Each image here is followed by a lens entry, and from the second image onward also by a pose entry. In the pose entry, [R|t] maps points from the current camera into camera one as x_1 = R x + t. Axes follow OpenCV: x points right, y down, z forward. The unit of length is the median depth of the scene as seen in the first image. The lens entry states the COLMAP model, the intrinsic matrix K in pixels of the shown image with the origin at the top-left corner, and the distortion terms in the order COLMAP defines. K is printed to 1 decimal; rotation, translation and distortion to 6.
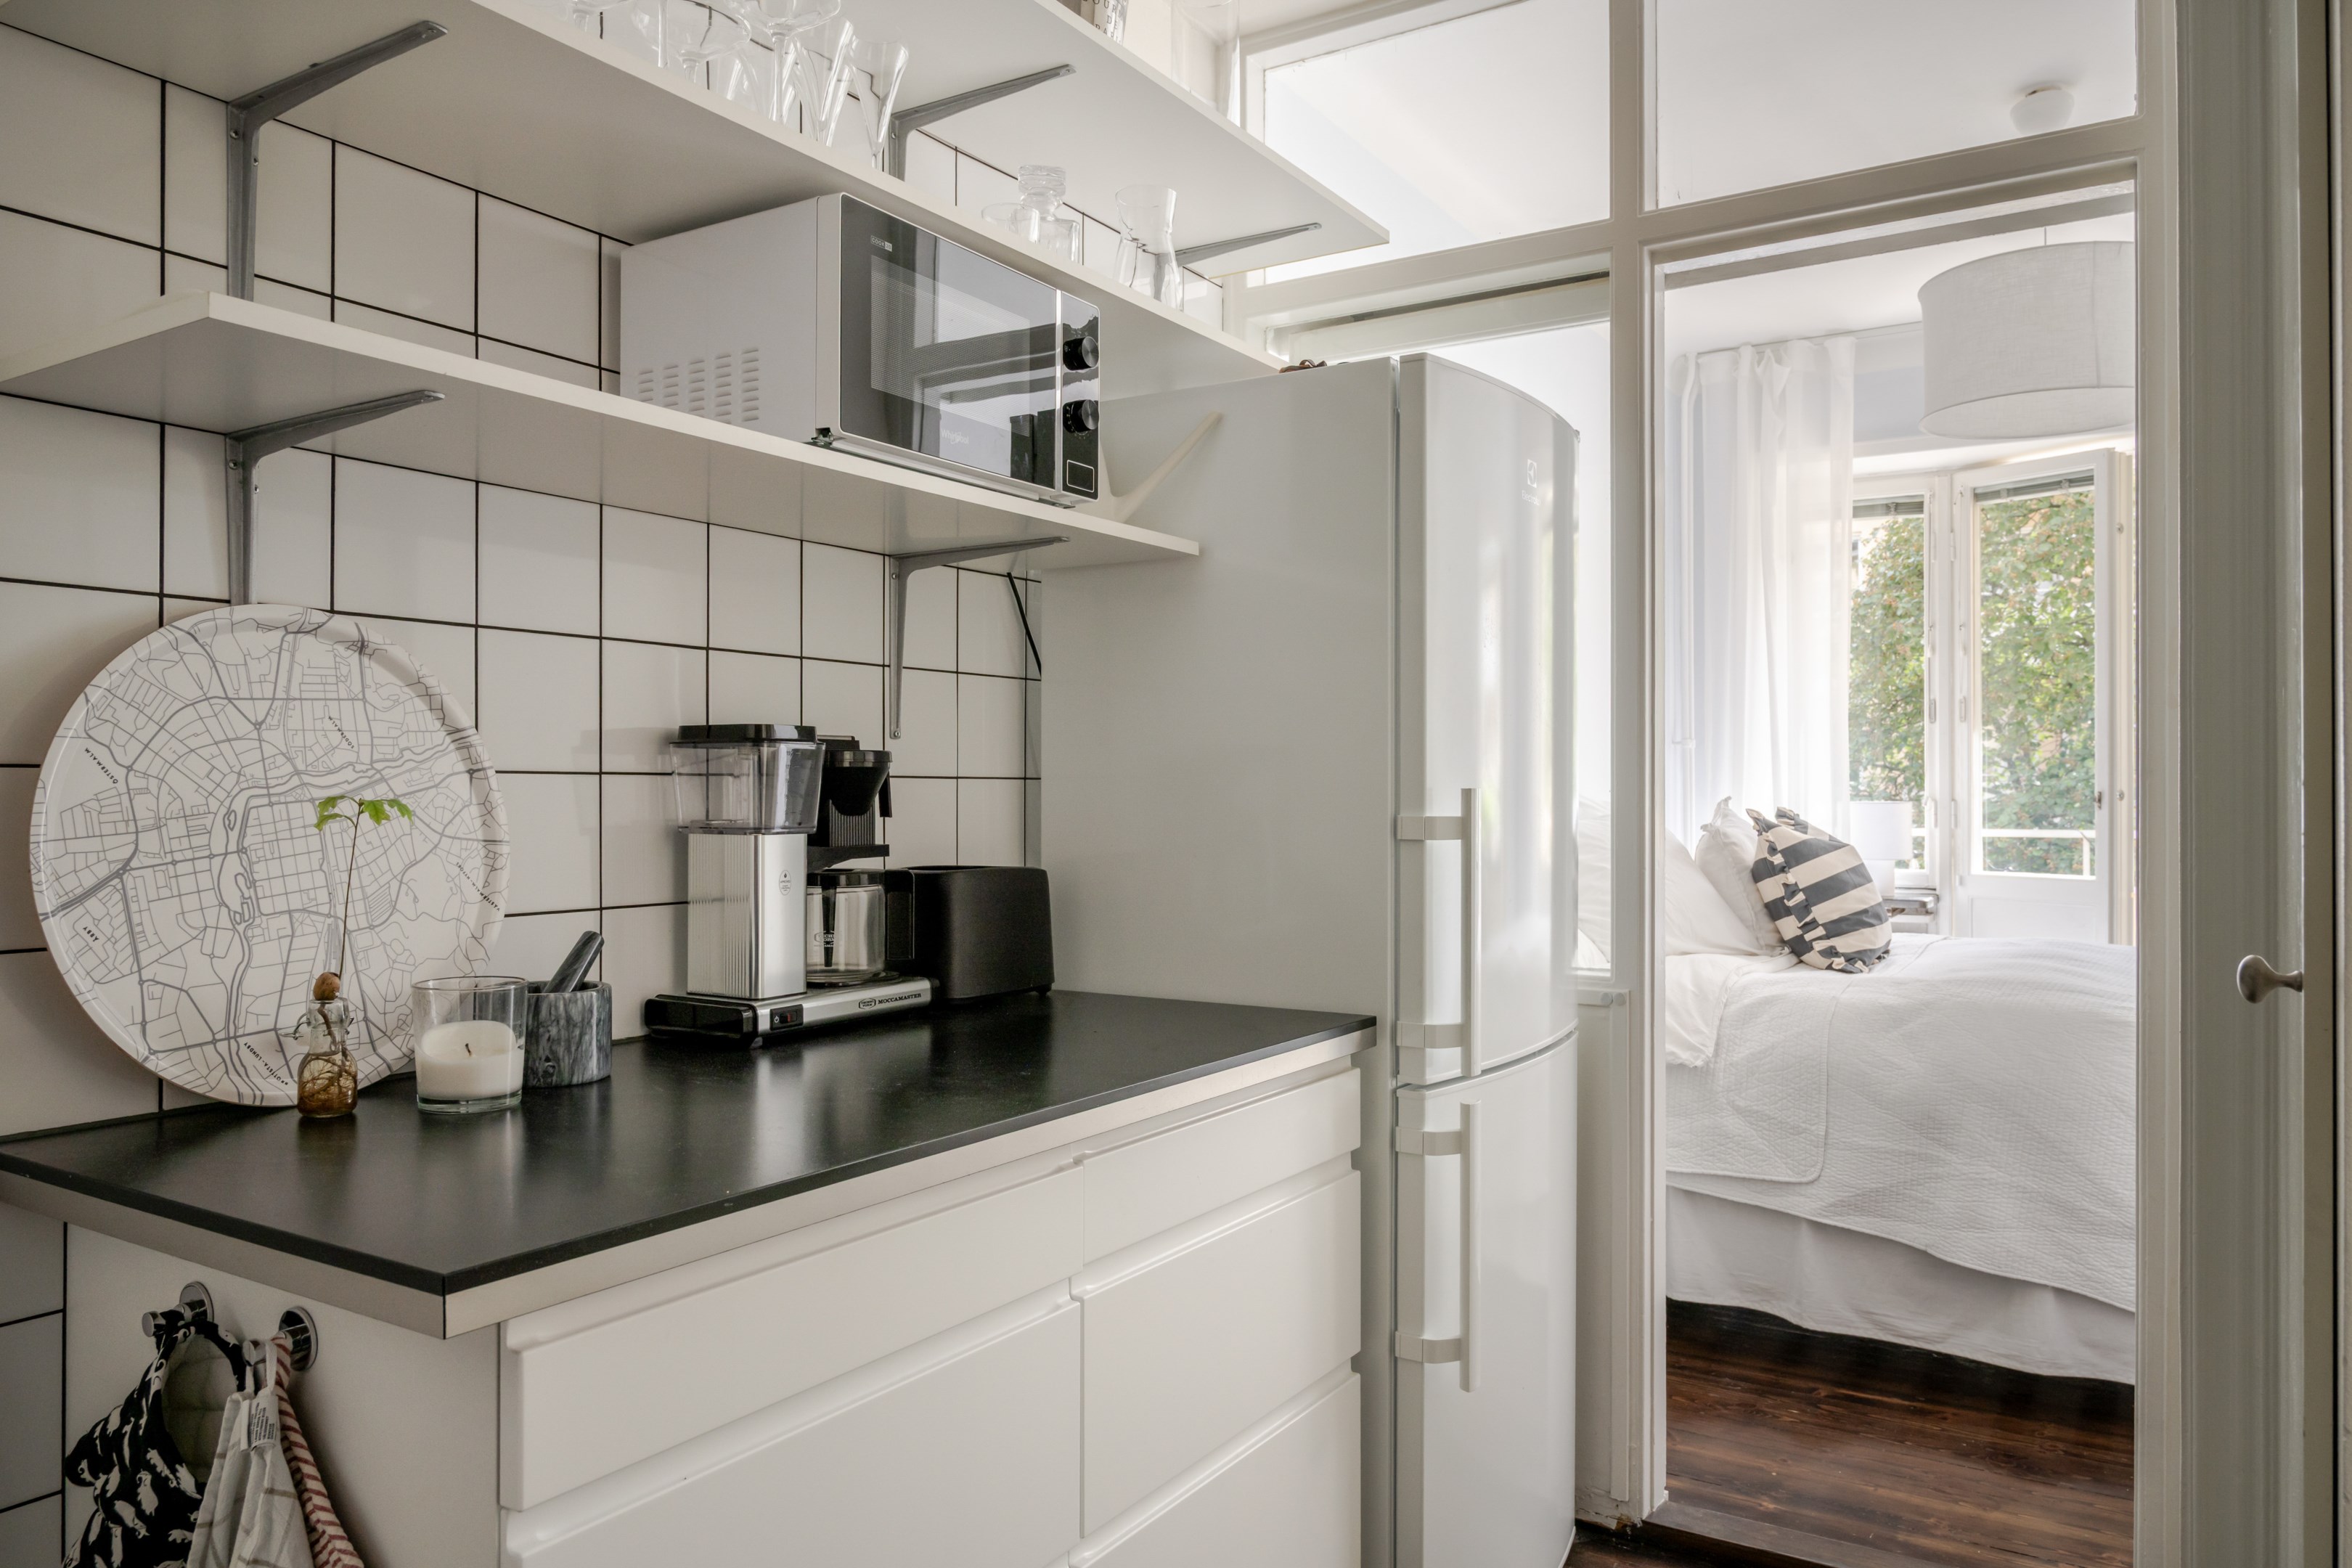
lens RADIAL K [[1565.2, 0, 1176.0], [0, 1565.2, 784.0], [0, 0, 1]] dist [-0.003473, -0.004755]
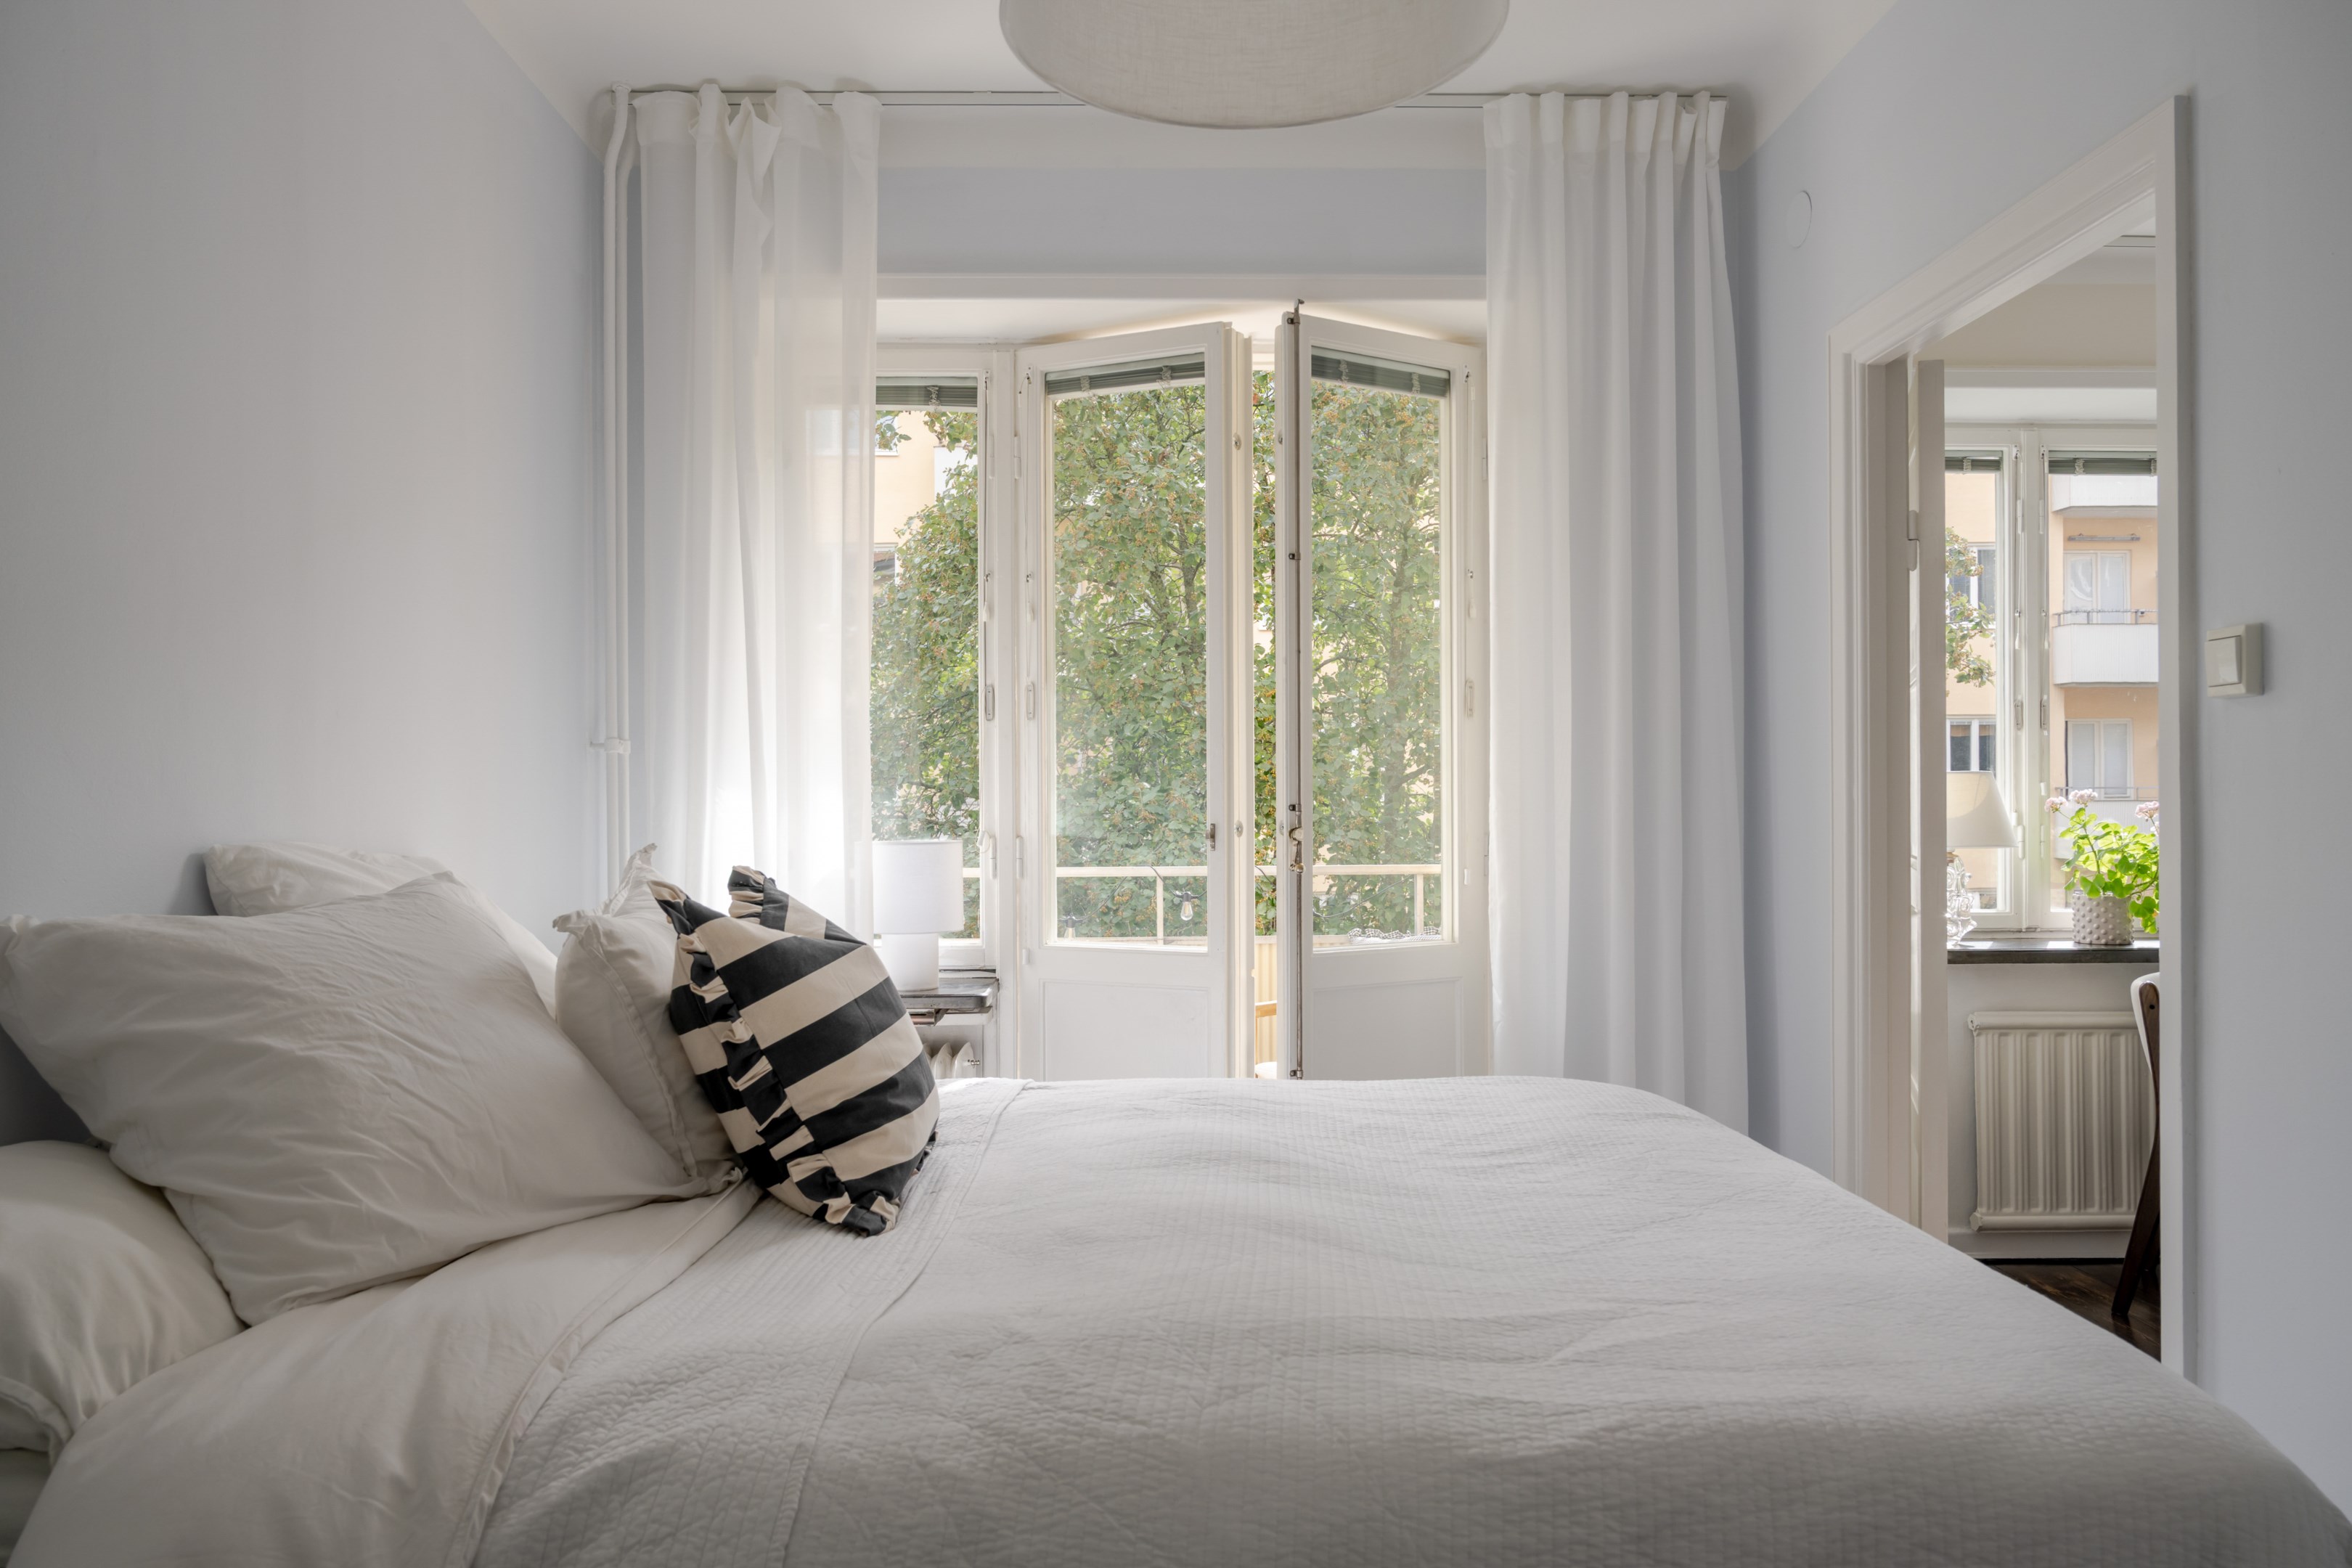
lens RADIAL K [[1565.2, 0, 1176.0], [0, 1565.2, 784.0], [0, 0, 1]] dist [-0.003473, -0.004755]
pose [[0.831878, 0.001616, 0.554956, 0.230219], [0.004134, 0.999950, -0.009109, -0.007425], [-0.554943, 0.009872, 0.831830, 0.514063]]
